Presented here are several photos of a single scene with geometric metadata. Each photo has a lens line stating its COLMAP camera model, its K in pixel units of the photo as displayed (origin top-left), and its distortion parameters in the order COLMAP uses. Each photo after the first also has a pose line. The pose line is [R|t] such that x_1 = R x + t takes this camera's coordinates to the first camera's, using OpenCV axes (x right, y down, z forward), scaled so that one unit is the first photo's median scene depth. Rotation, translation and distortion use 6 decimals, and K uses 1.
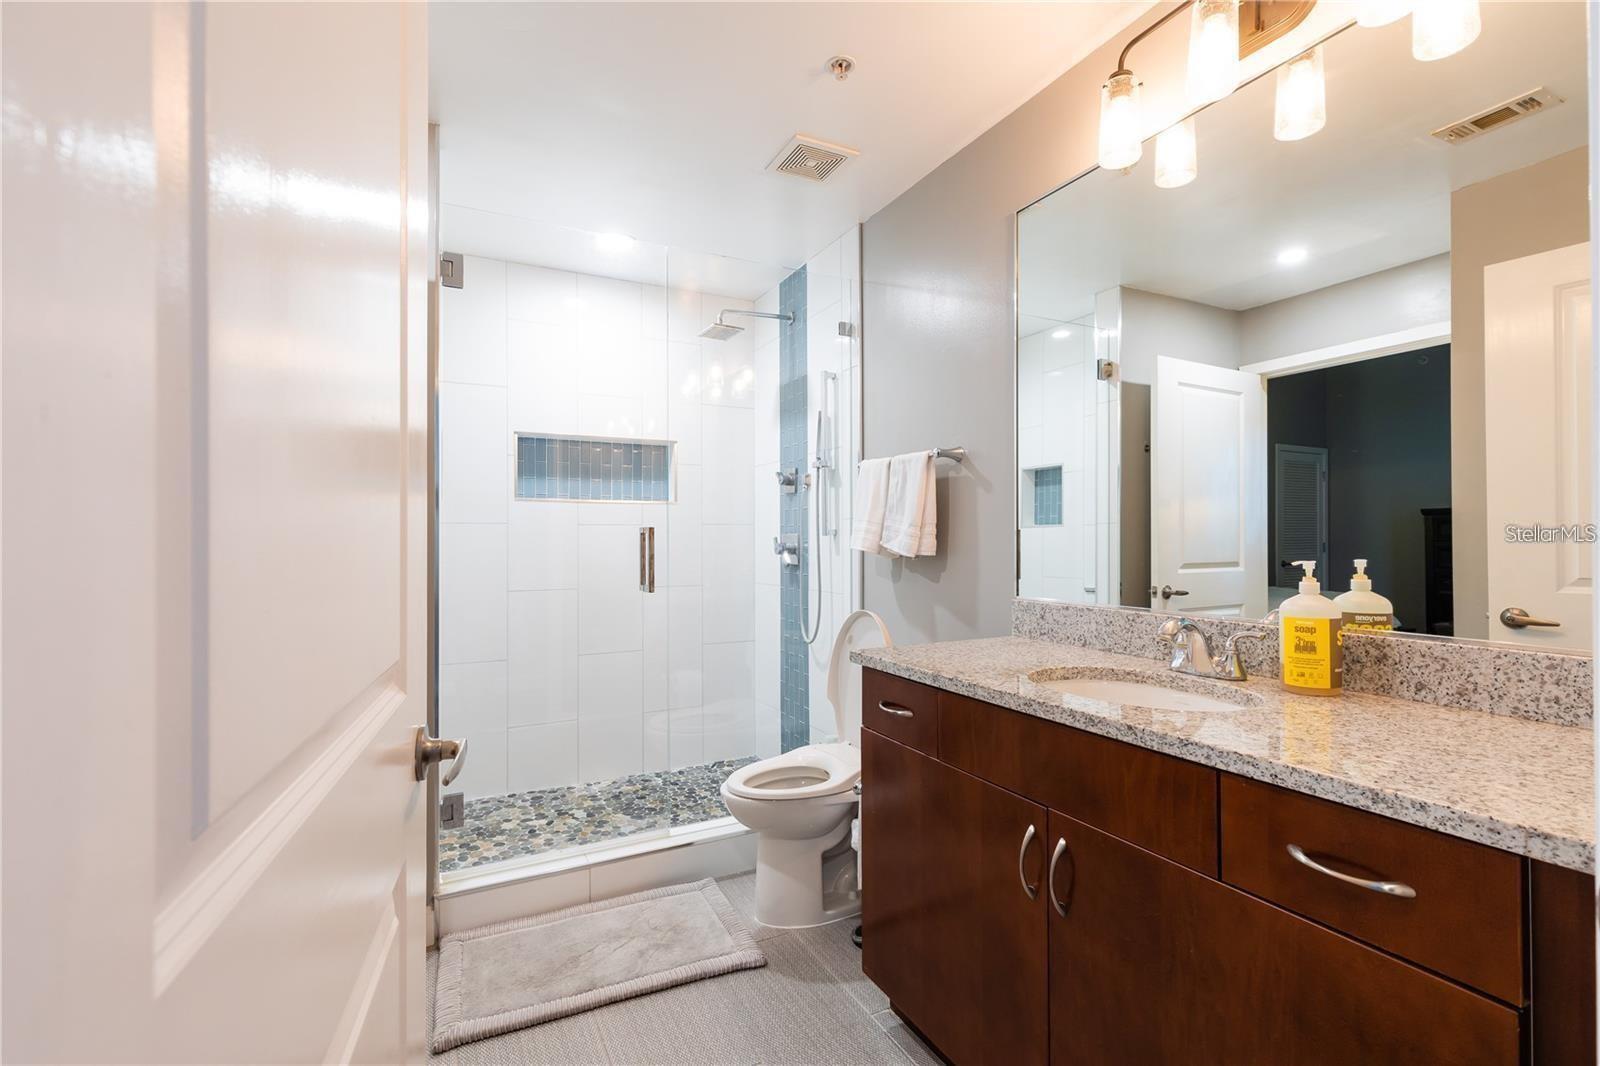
lens RADIAL K [[724.4, 0, 801.1], [0, 724.4, 534.8], [0, 0, 1]] dist [0.004342, 0.000186]
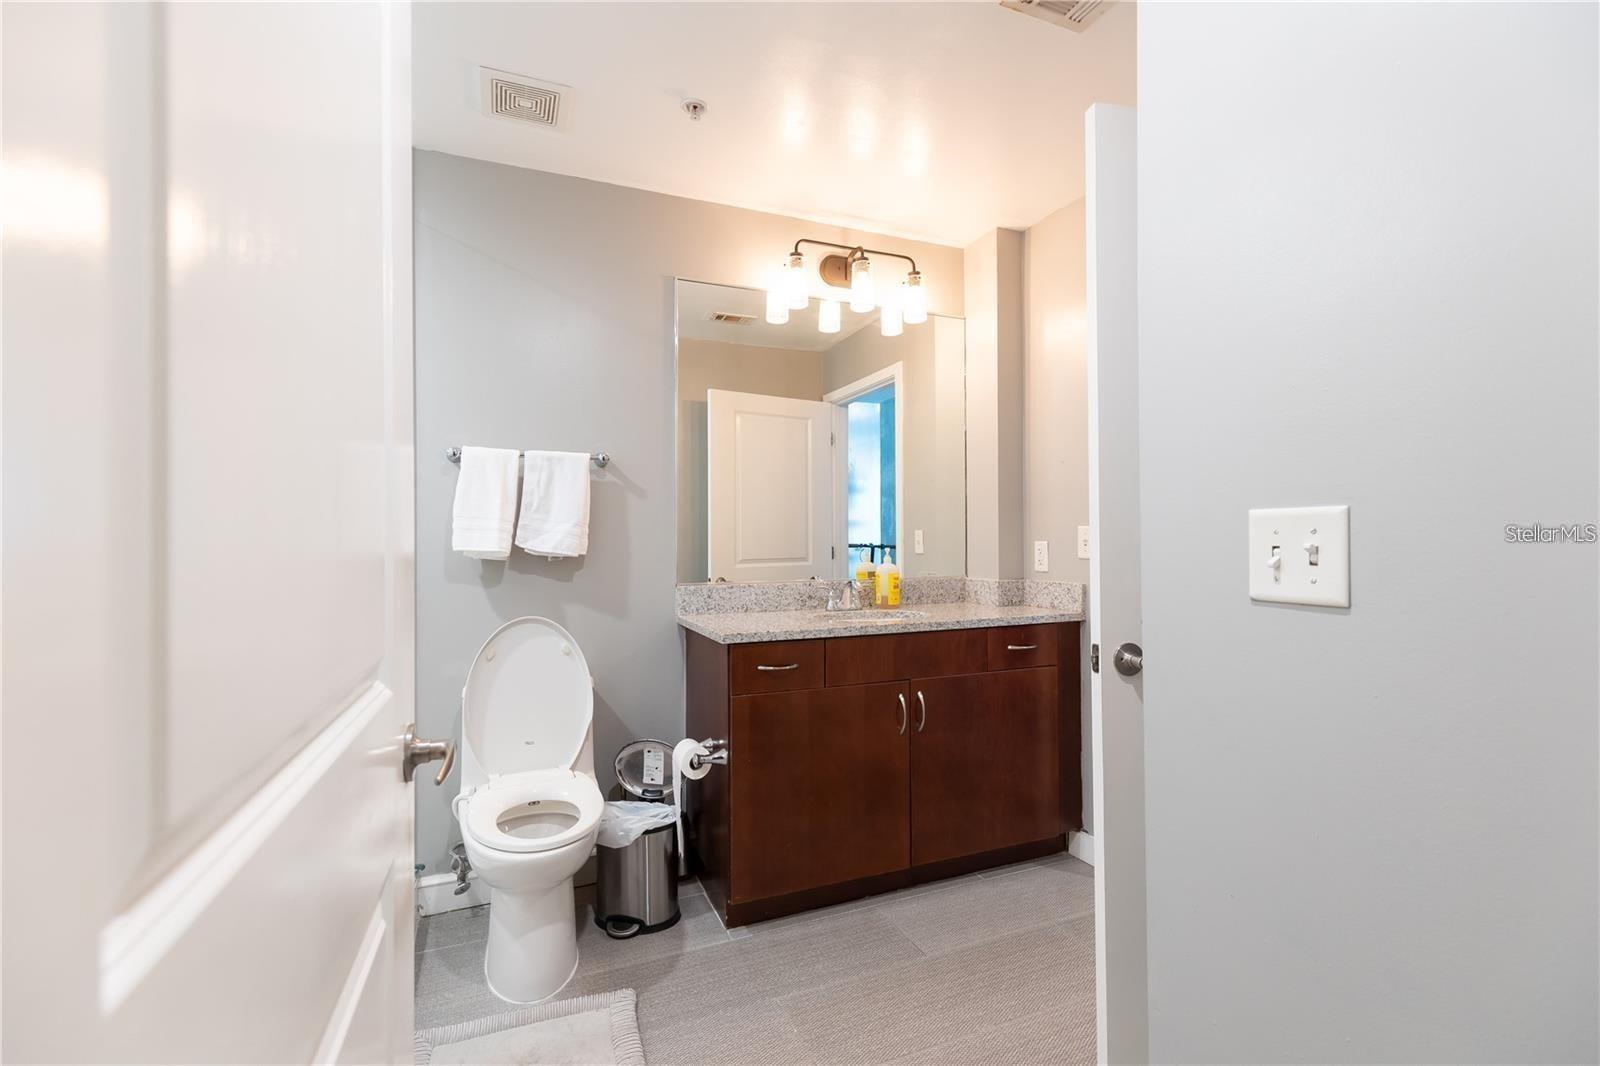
lens RADIAL K [[724.4, 0, 800.6], [0, 724.4, 539.2], [0, 0, 1]] dist [0.004342, 0.000186]
pose [[0.075698, 0.005014, 0.997118, -0.885692], [0.001750, 0.999985, -0.005161, 0.013335], [-0.997129, 0.002135, 0.075688, 0.656503]]
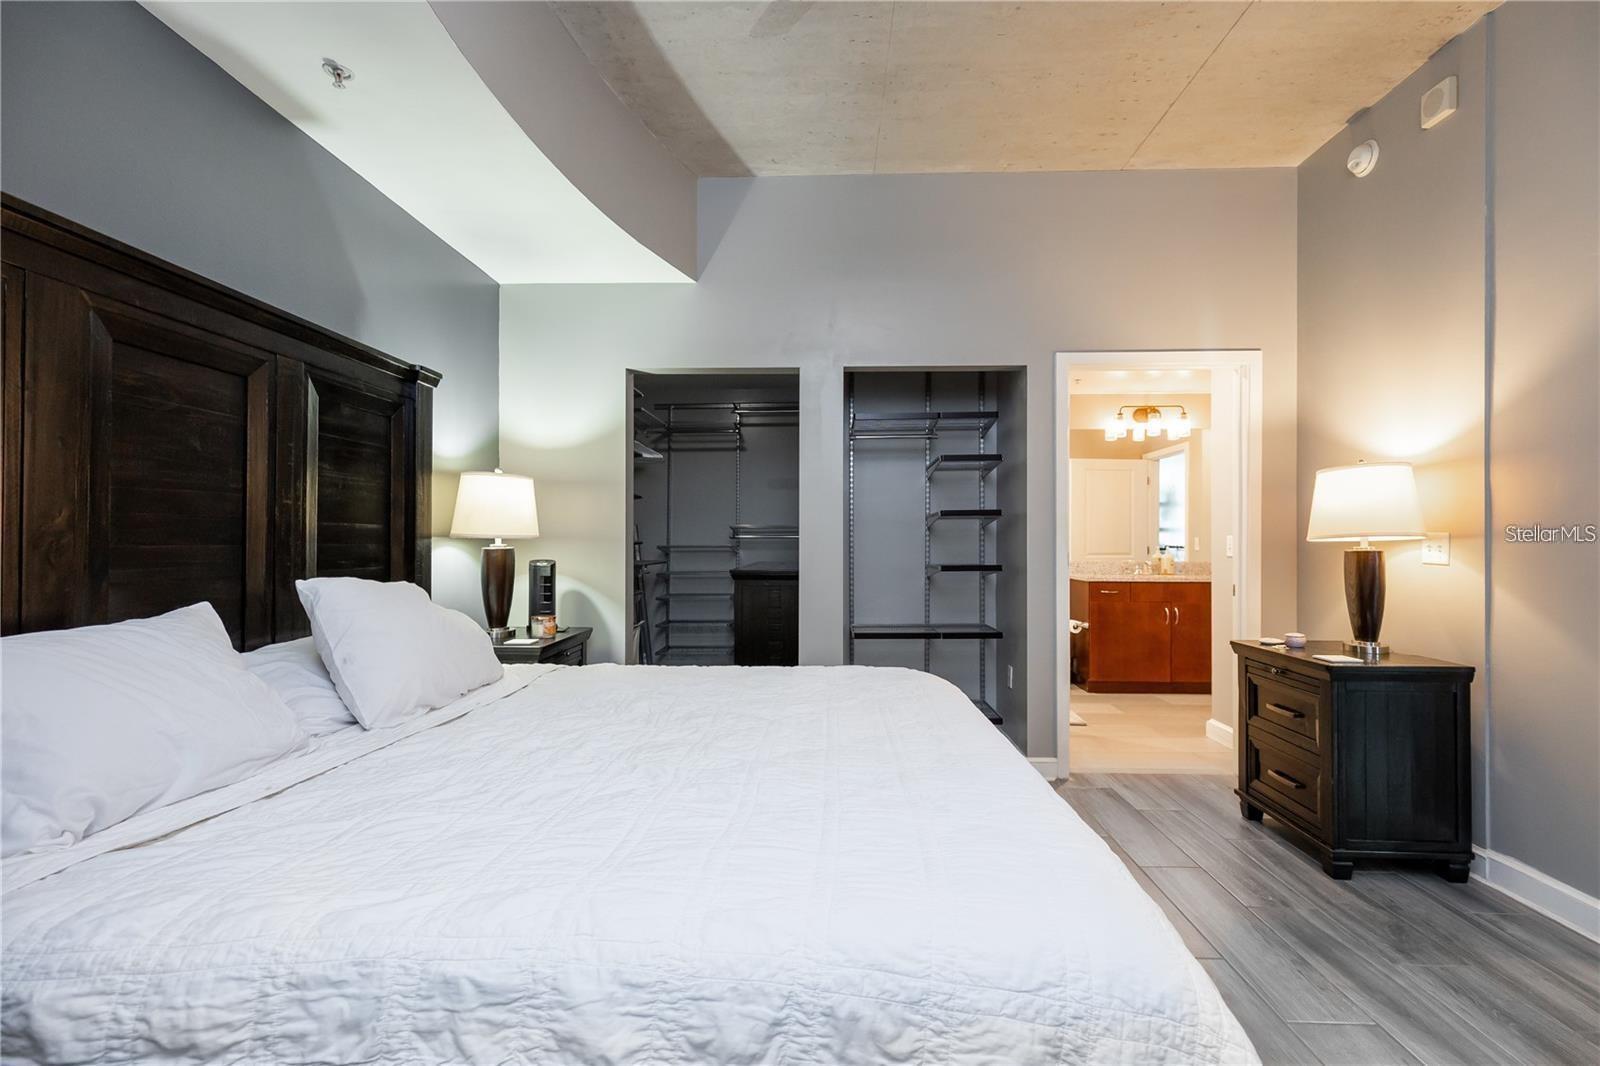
lens RADIAL K [[724.4, 0, 805.3], [0, 724.4, 535.6], [0, 0, 1]] dist [0.004342, 0.000186]
pose [[0.488628, 0.006988, 0.872464, -2.587311], [-0.008284, 0.999960, -0.003369, 0.003417], [-0.872453, -0.005582, 0.488666, 0.459116]]
